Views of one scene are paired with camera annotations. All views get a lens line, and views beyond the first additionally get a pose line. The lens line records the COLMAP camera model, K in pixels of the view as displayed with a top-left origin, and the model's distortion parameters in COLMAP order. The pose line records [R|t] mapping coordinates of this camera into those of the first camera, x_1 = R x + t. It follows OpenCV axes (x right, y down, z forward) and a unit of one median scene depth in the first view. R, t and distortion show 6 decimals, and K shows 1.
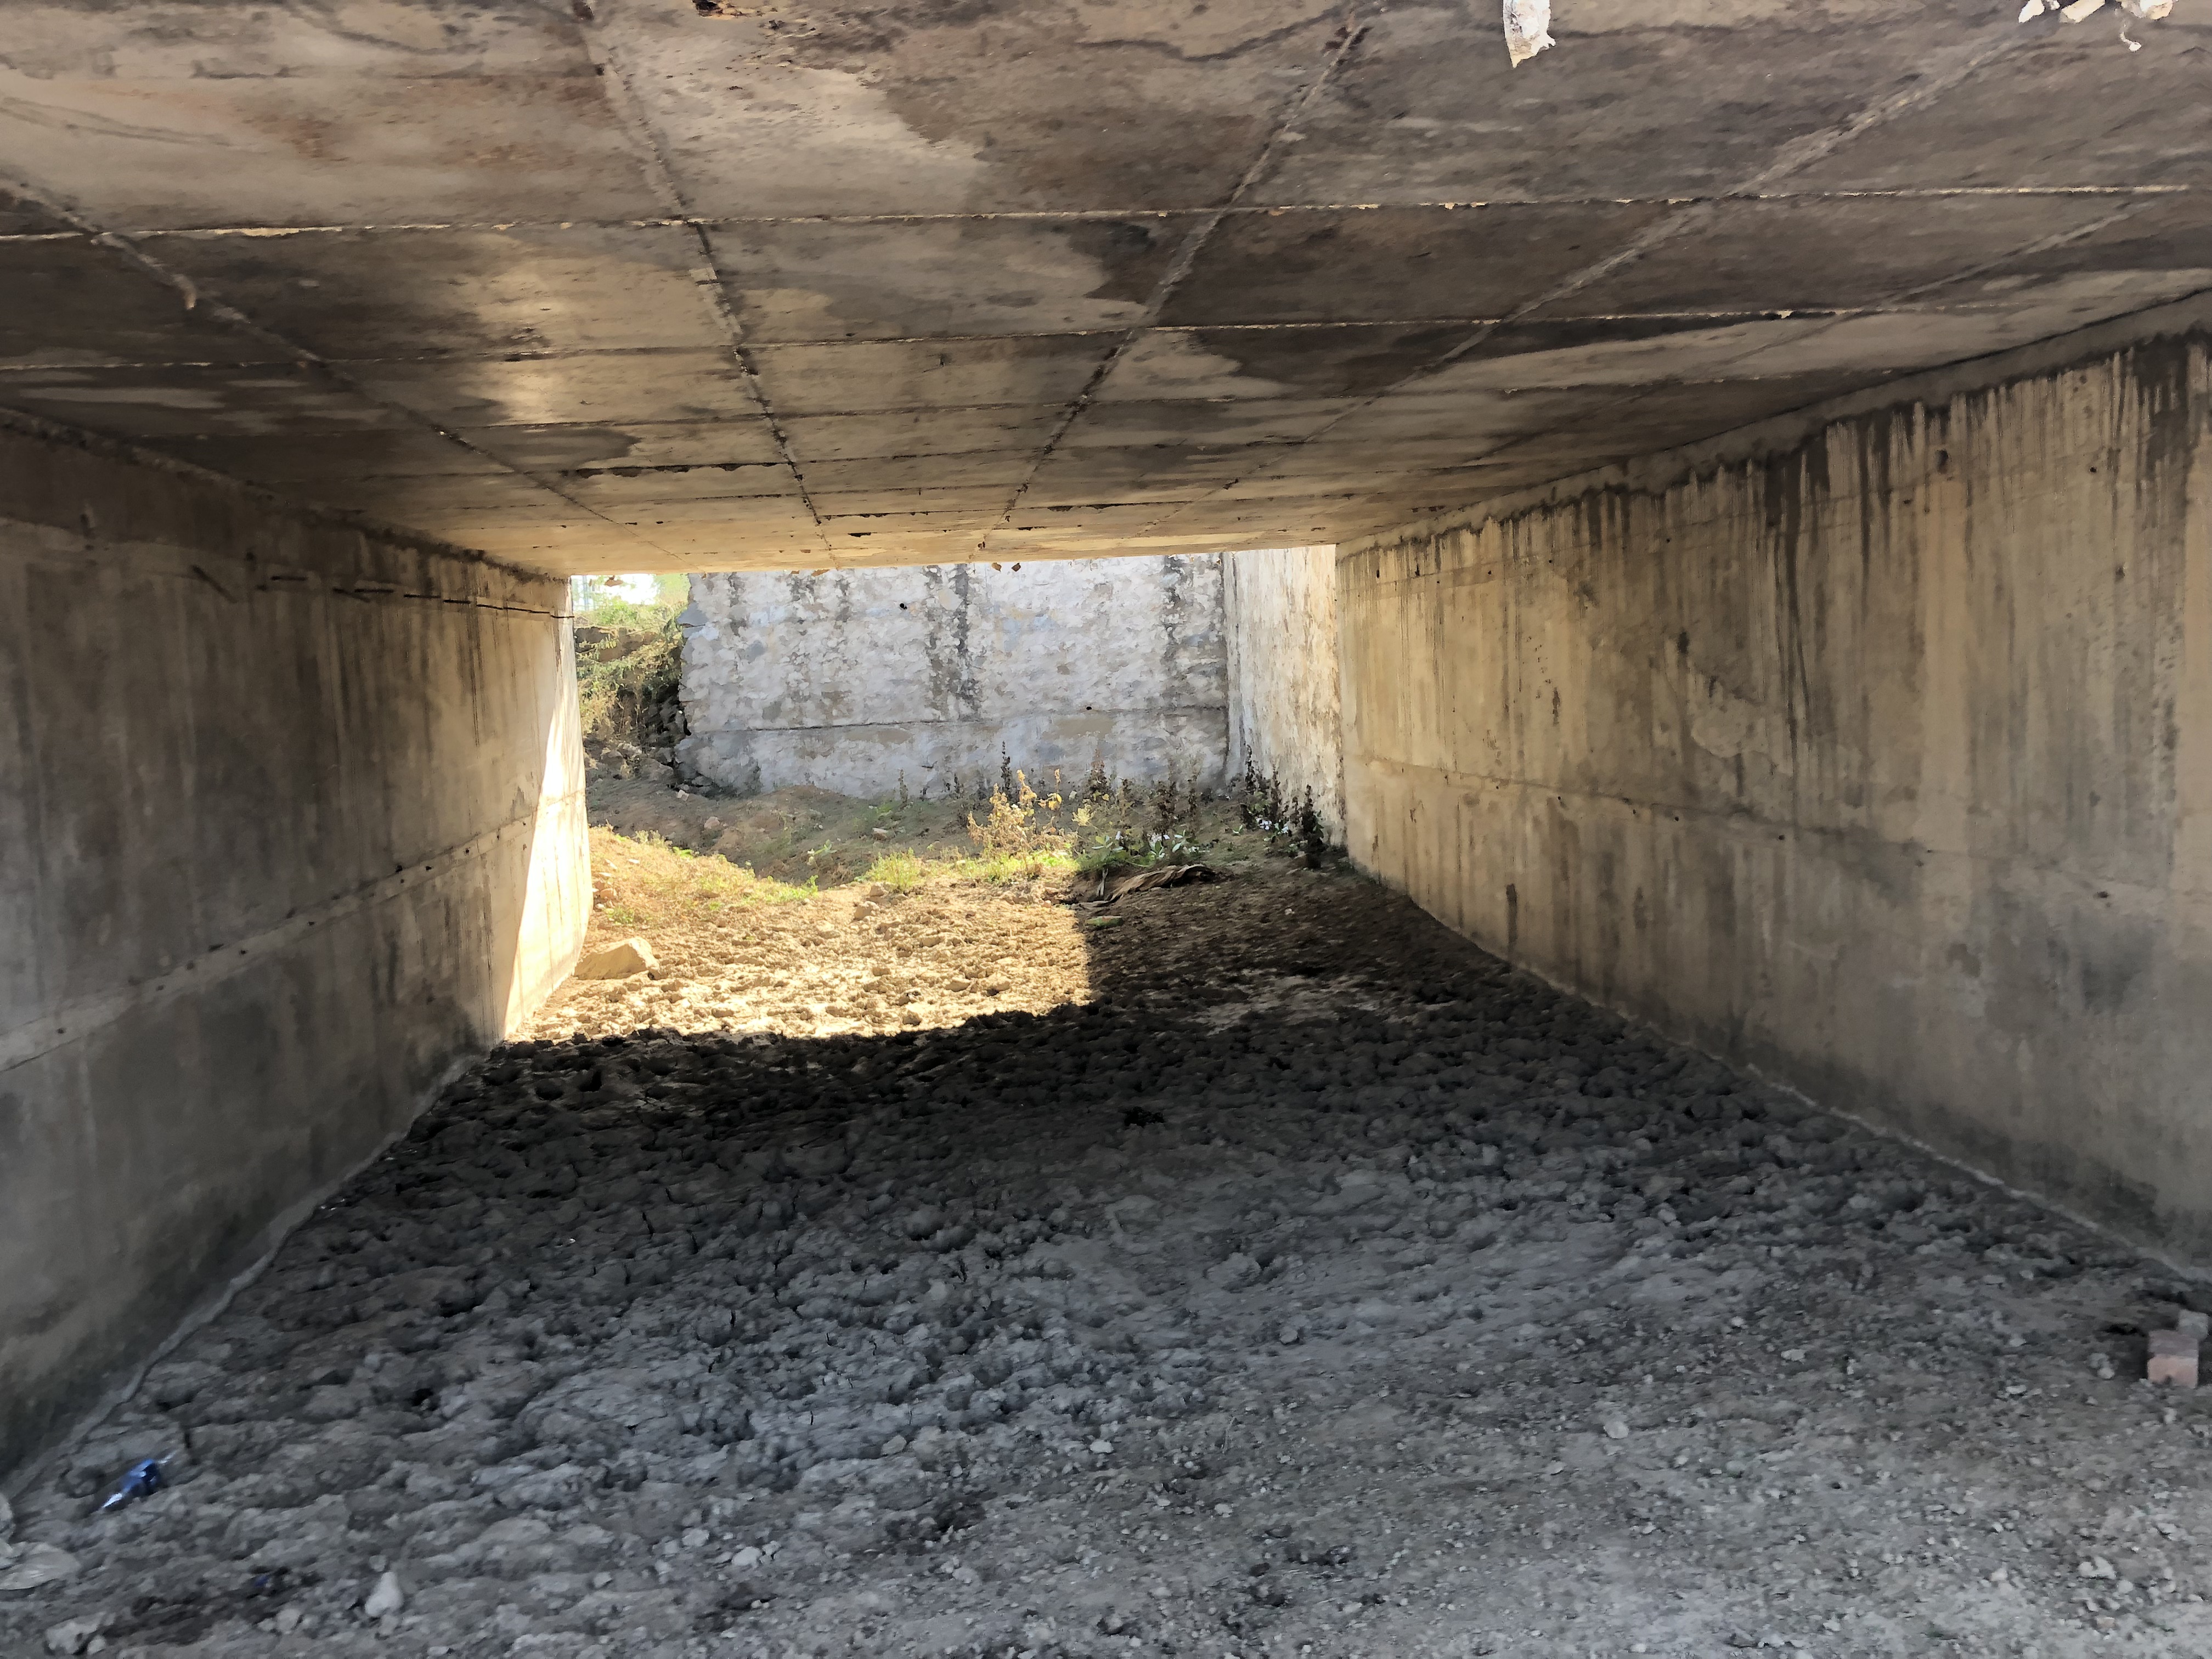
lens RADIAL K [[1814.3, 0, 1099.0], [0, 1814.3, 839.8], [0, 0, 1]] dist [0.023622, -0.012538]
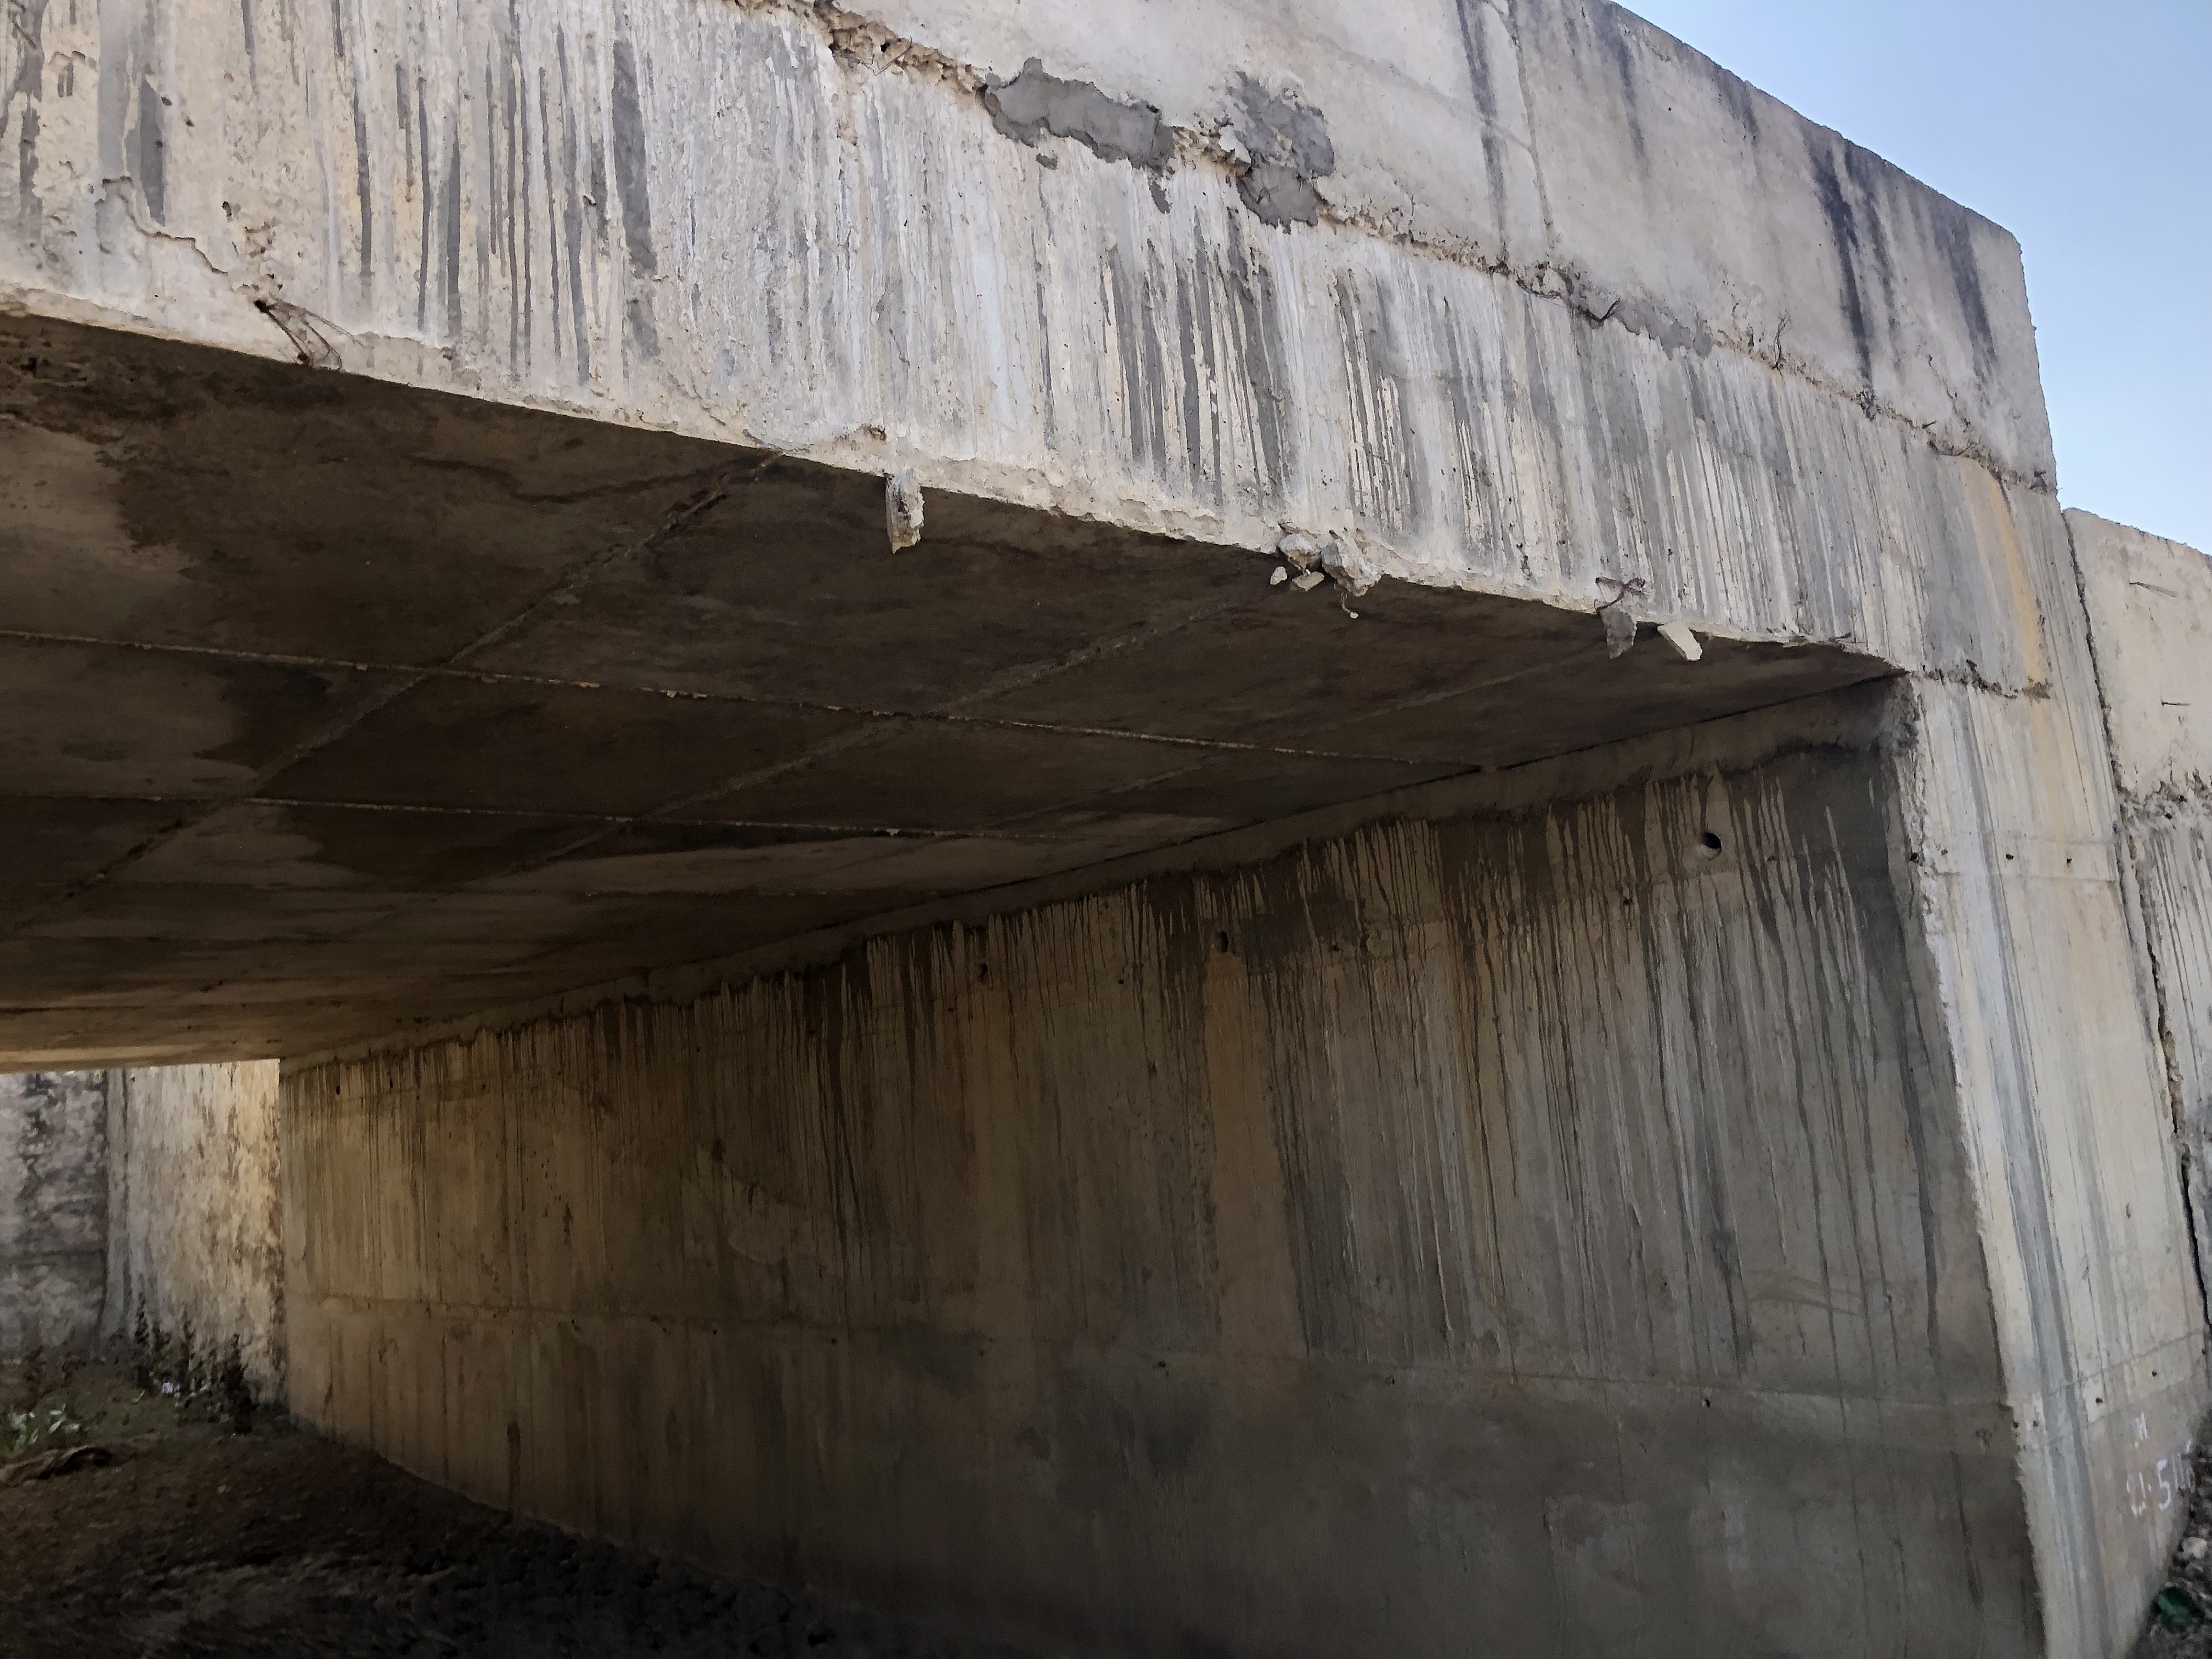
lens RADIAL K [[1817.1, 0, 1118.7], [0, 1817.1, 887.3], [0, 0, 1]] dist [0.015584, 0.003502]
pose [[0.836311, 0.045698, 0.546347, -0.031189], [0.093974, 0.969824, -0.224968, -0.001620], [-0.540141, 0.239486, 0.806780, 0.026136]]
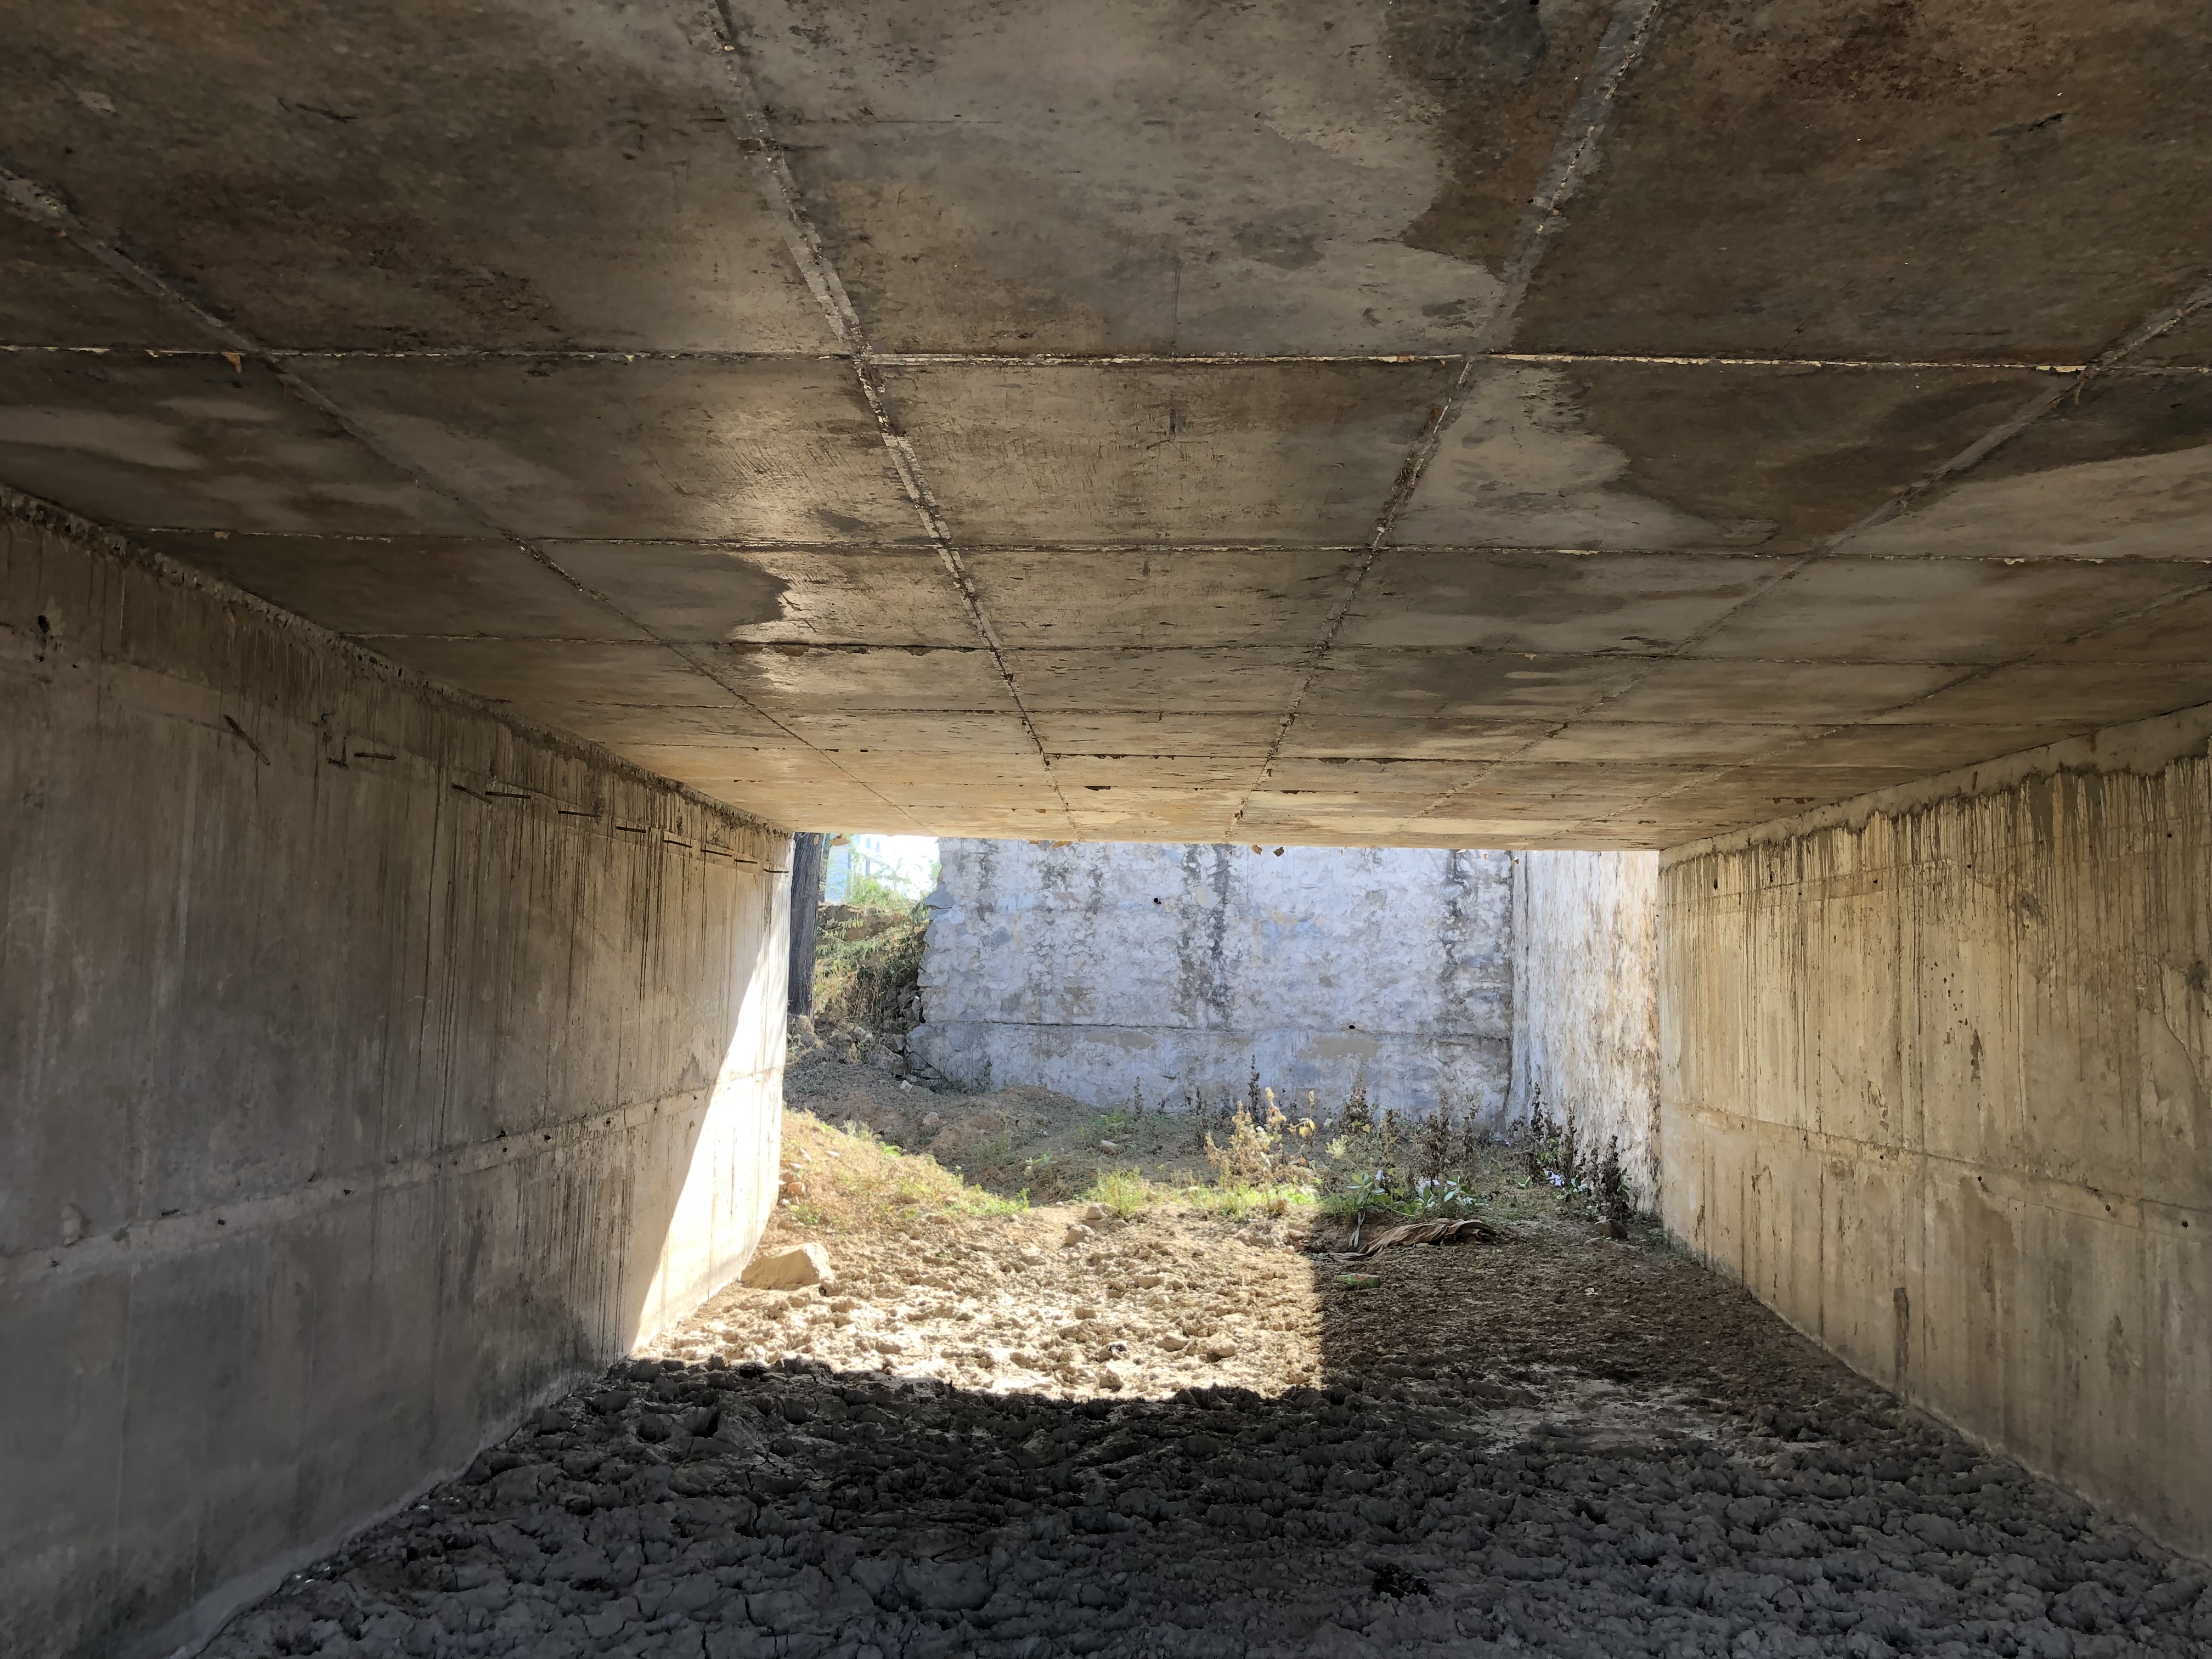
lens RADIAL K [[1921.4, 0, 1073.3], [0, 1921.4, 763.6], [0, 0, 1]] dist [0.046072, -0.075519]
pose [[0.985830, 0.059606, -0.156797, -0.001344], [-0.090372, 0.976211, -0.197090, 0.000764], [0.141320, 0.208467, 0.967766, 0.117187]]
